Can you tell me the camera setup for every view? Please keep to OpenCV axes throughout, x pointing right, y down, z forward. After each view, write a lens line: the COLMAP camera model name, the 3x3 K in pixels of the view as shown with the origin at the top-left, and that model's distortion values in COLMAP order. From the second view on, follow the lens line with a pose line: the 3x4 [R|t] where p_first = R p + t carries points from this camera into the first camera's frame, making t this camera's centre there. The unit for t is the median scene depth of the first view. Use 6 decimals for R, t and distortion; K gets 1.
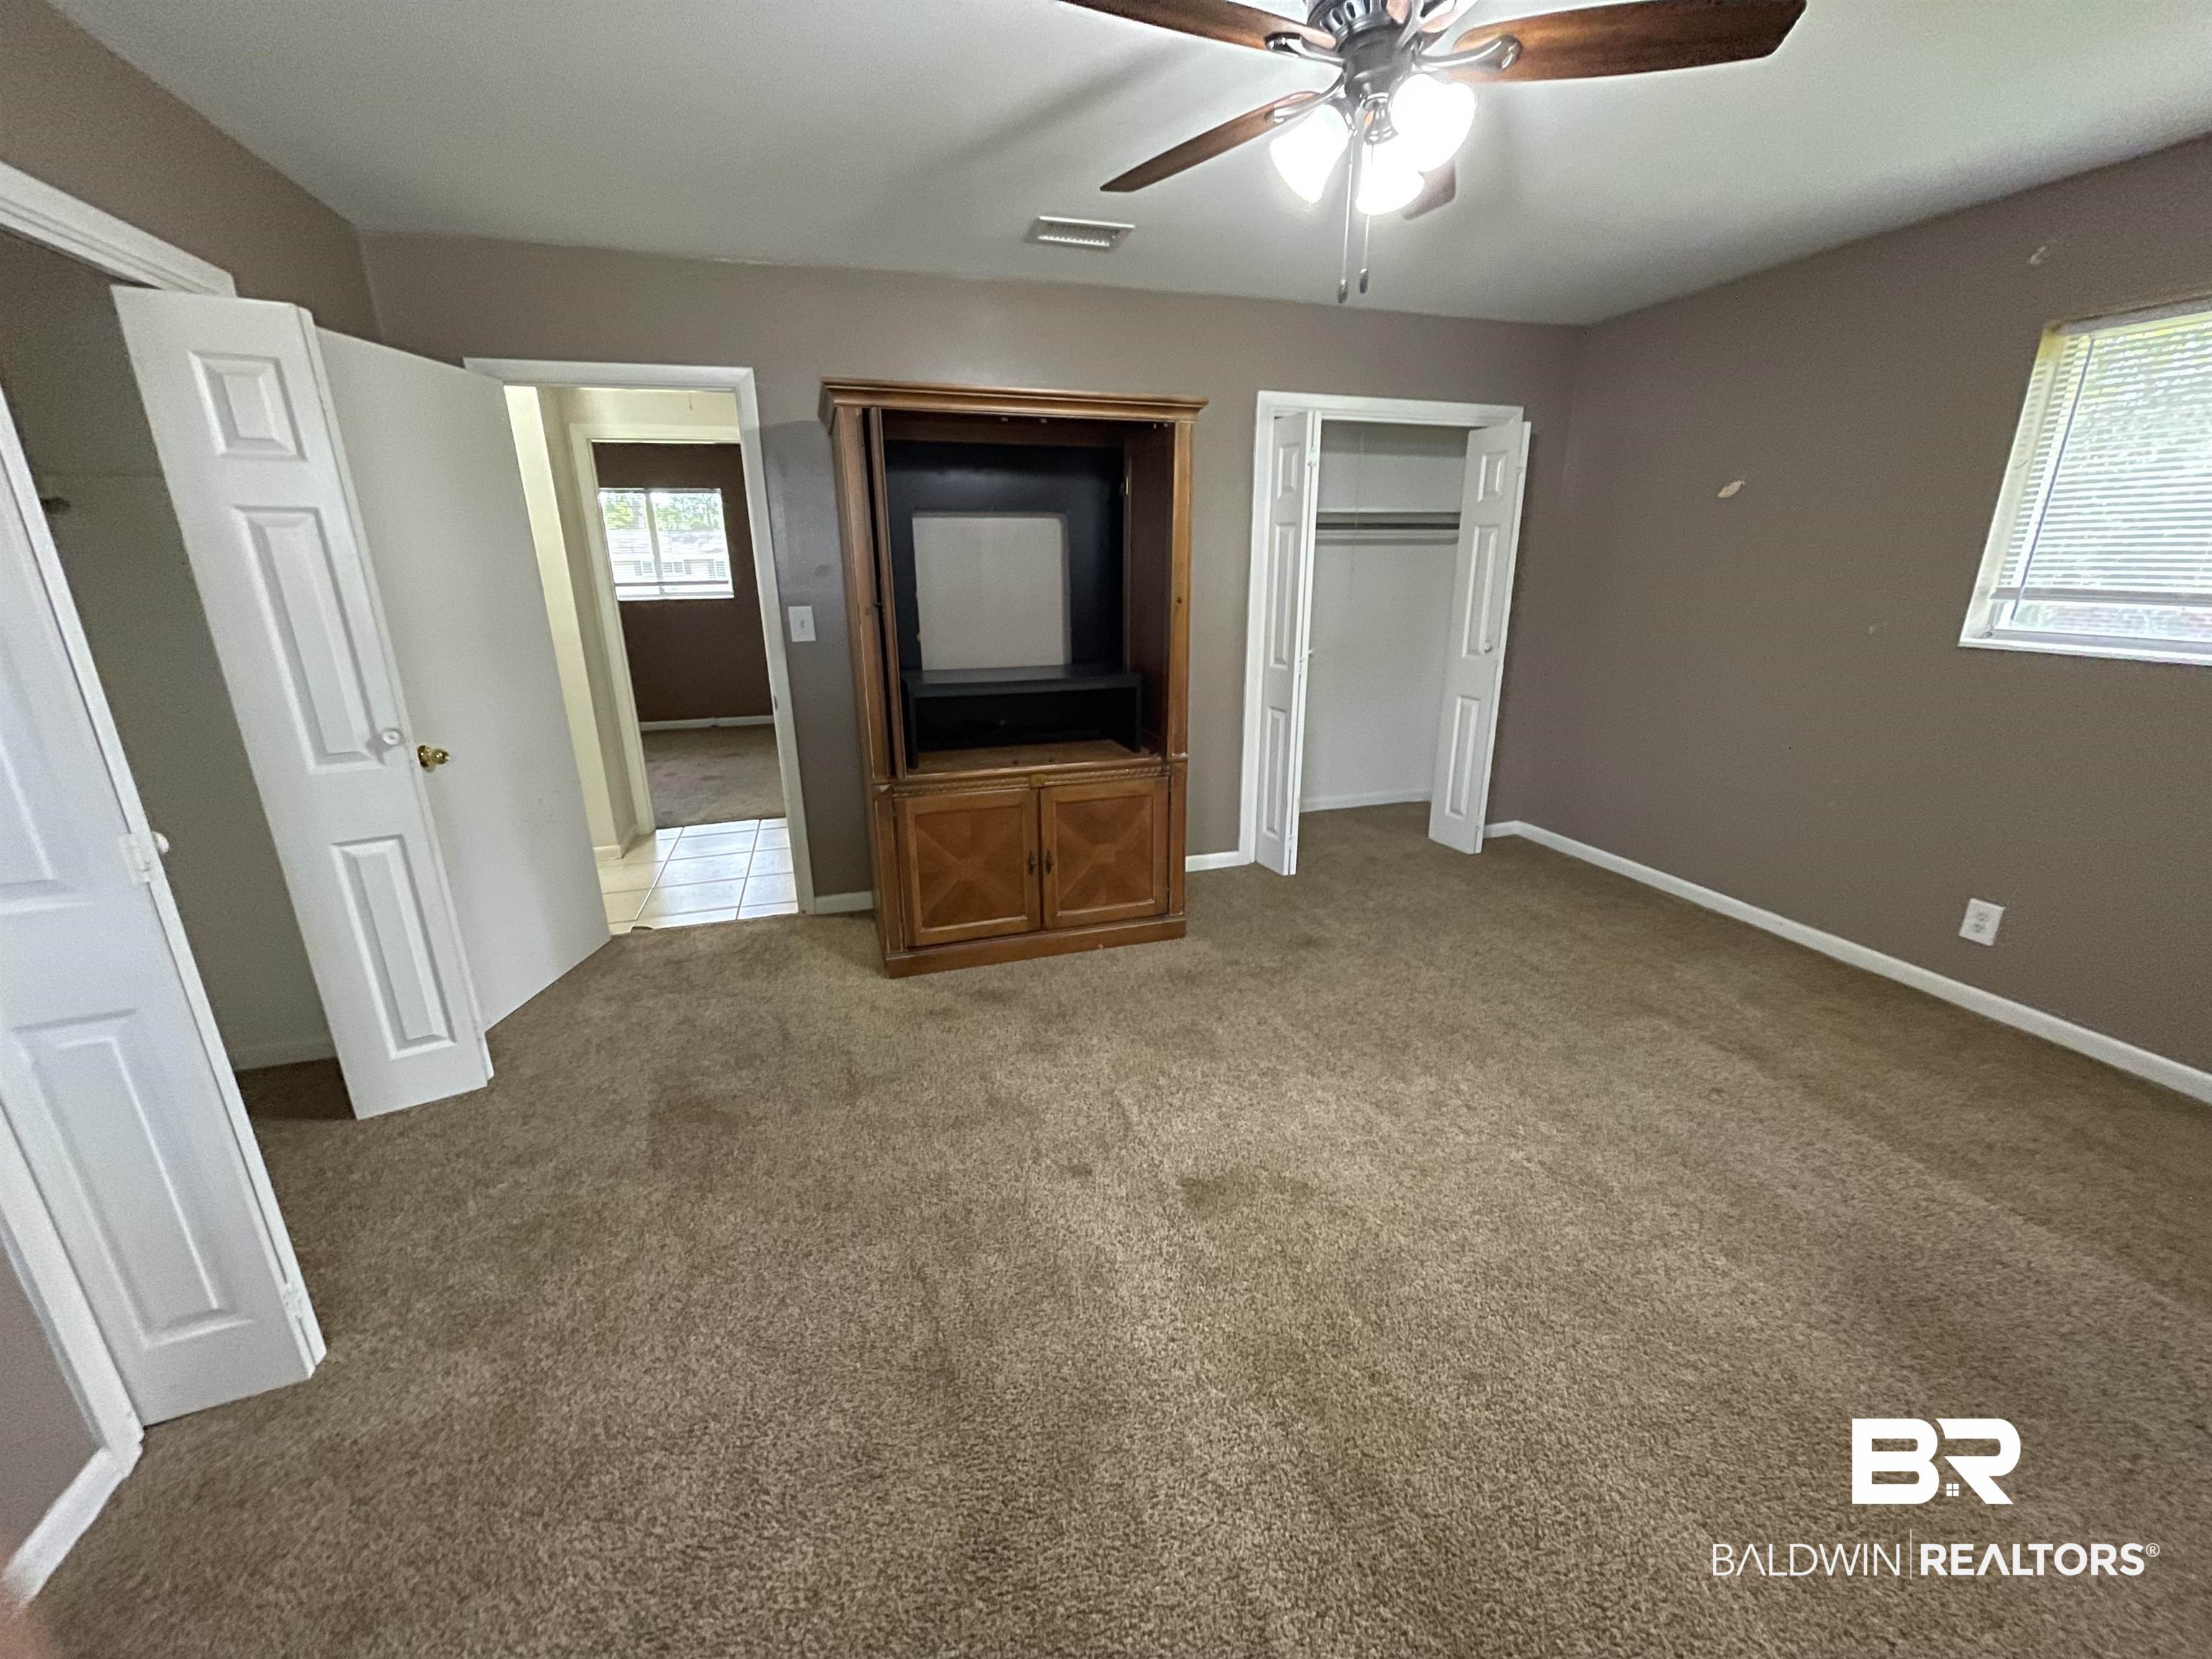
lens RADIAL K [[893.0, 0, 1109.4], [0, 893.0, 822.9], [0, 0, 1]] dist [-0.000430, 0.000924]
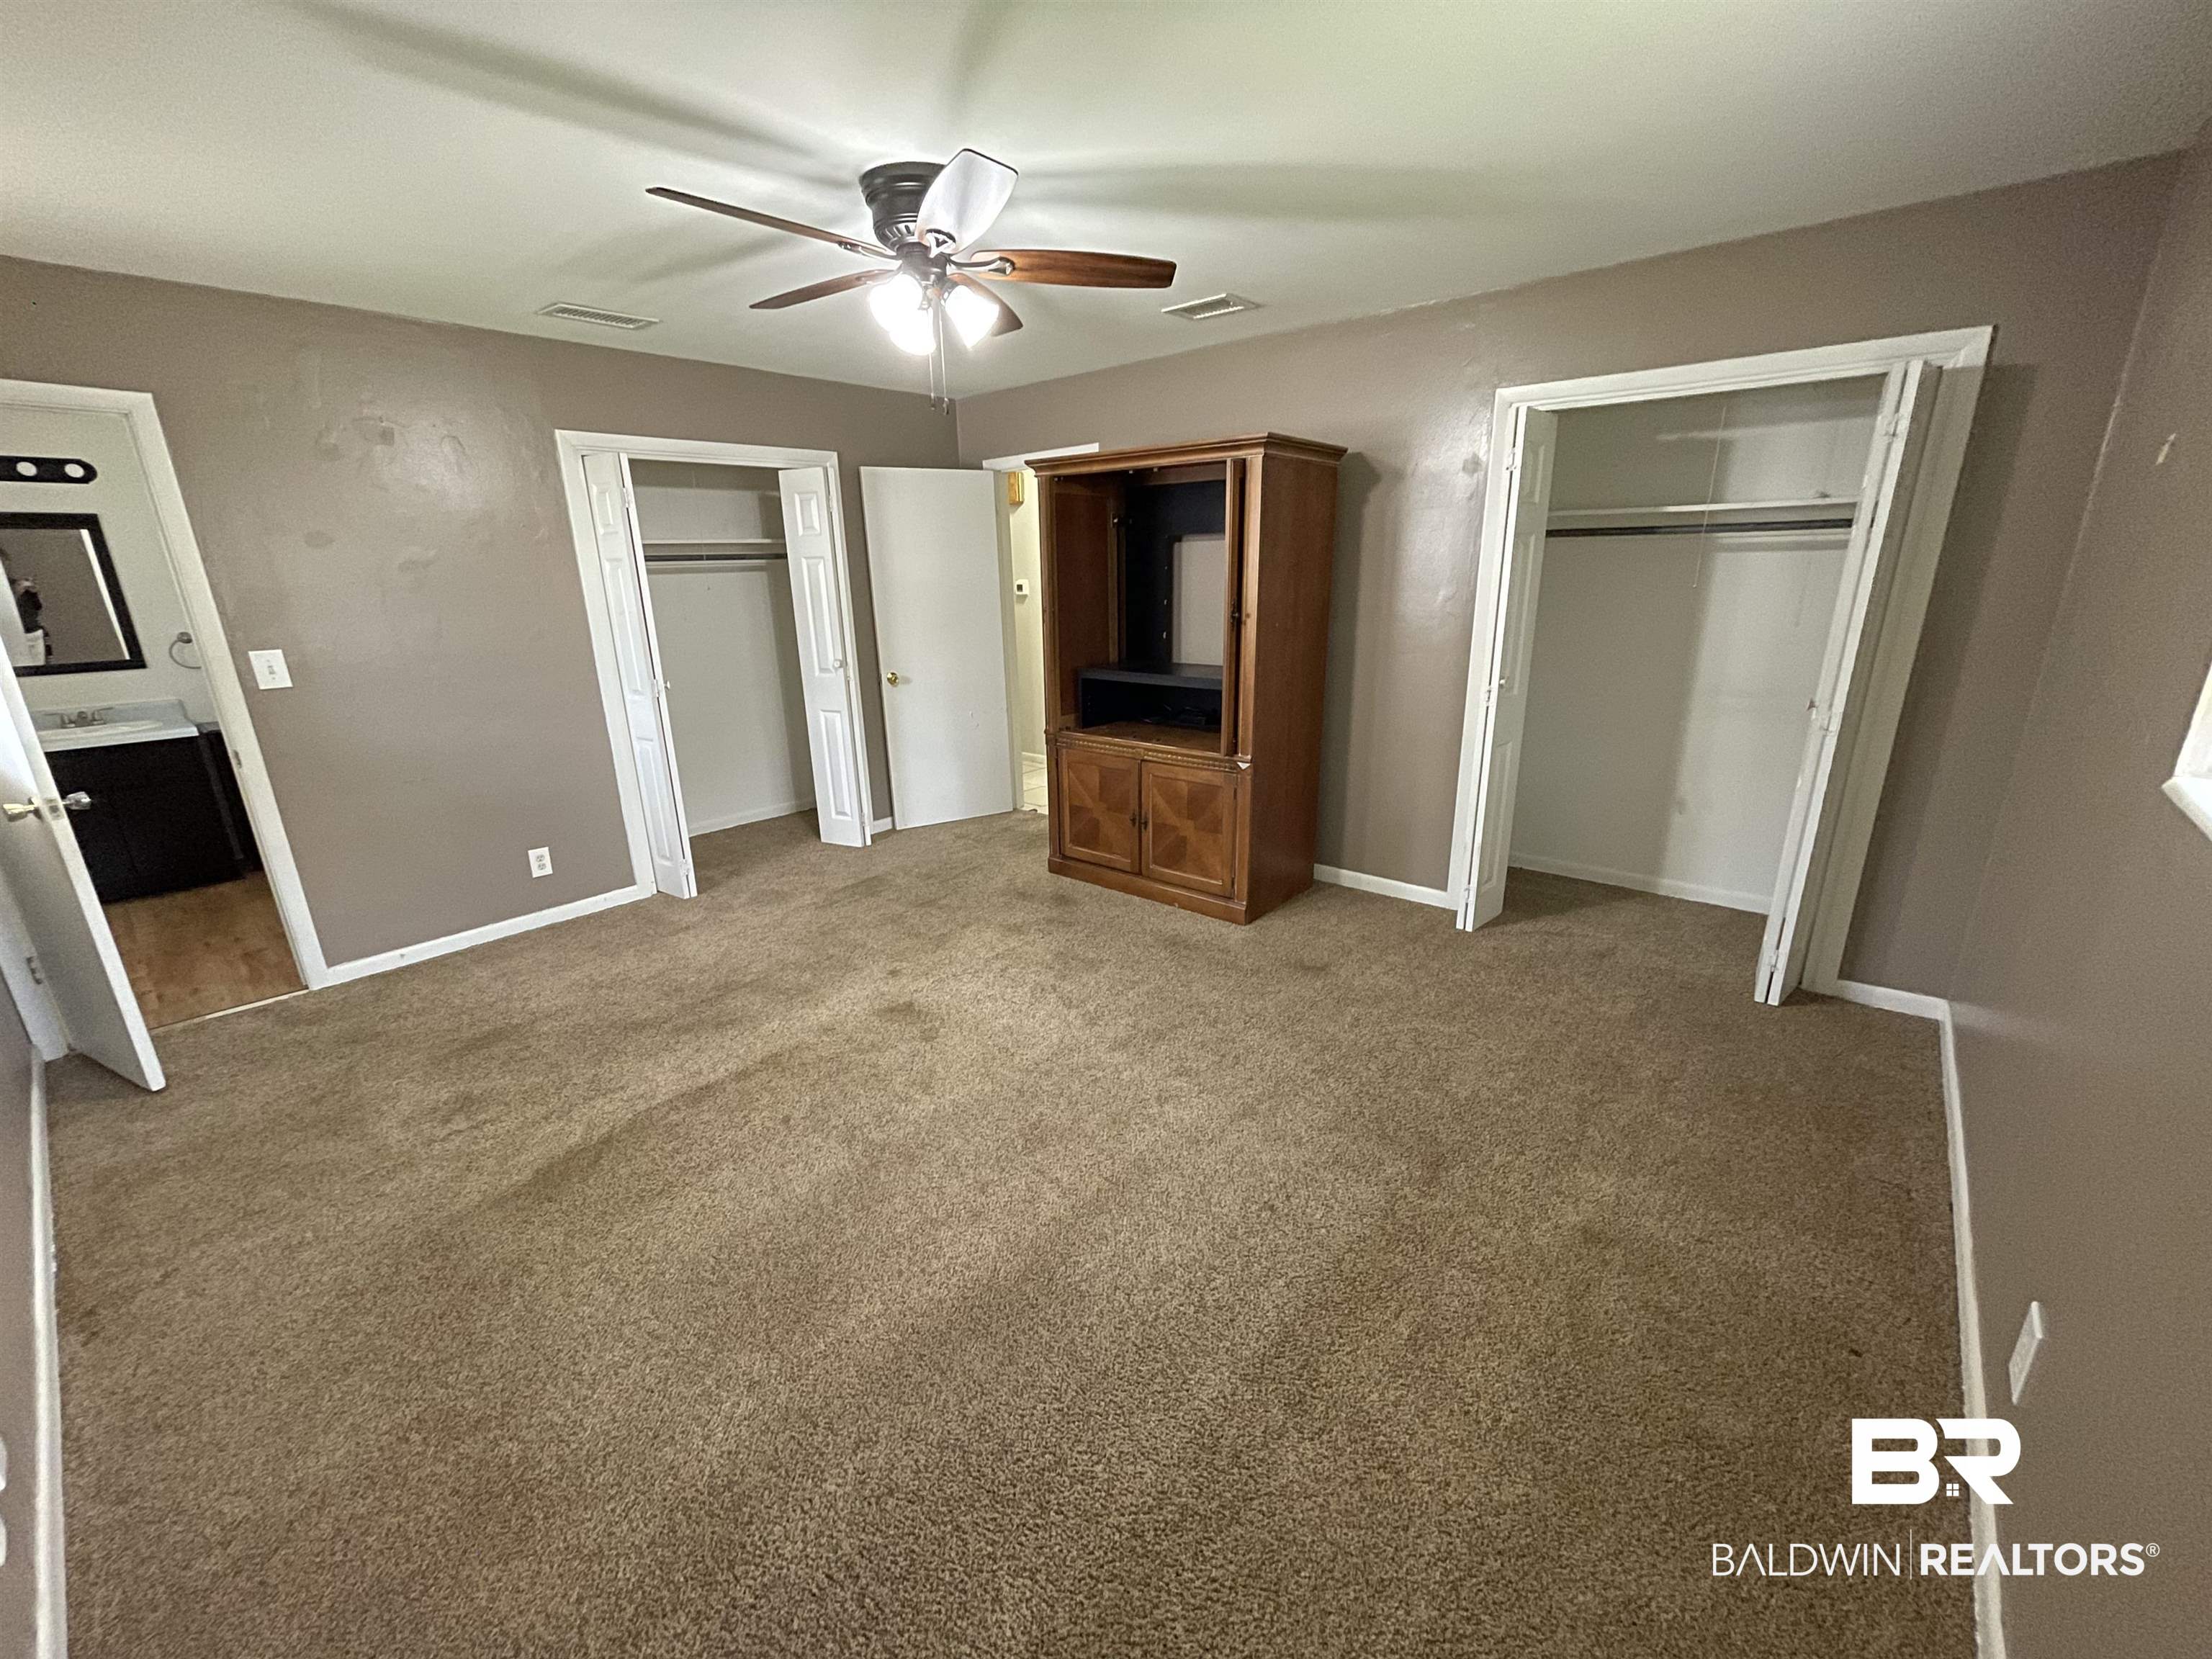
lens RADIAL K [[893.0, 0, 1114.5], [0, 893.0, 827.8], [0, 0, 1]] dist [-0.000430, 0.000924]
pose [[0.532886, 0.235391, -0.812788, 0.949529], [-0.223846, 0.965526, 0.132866, -0.106422], [0.816043, 0.111136, 0.567206, 0.268474]]
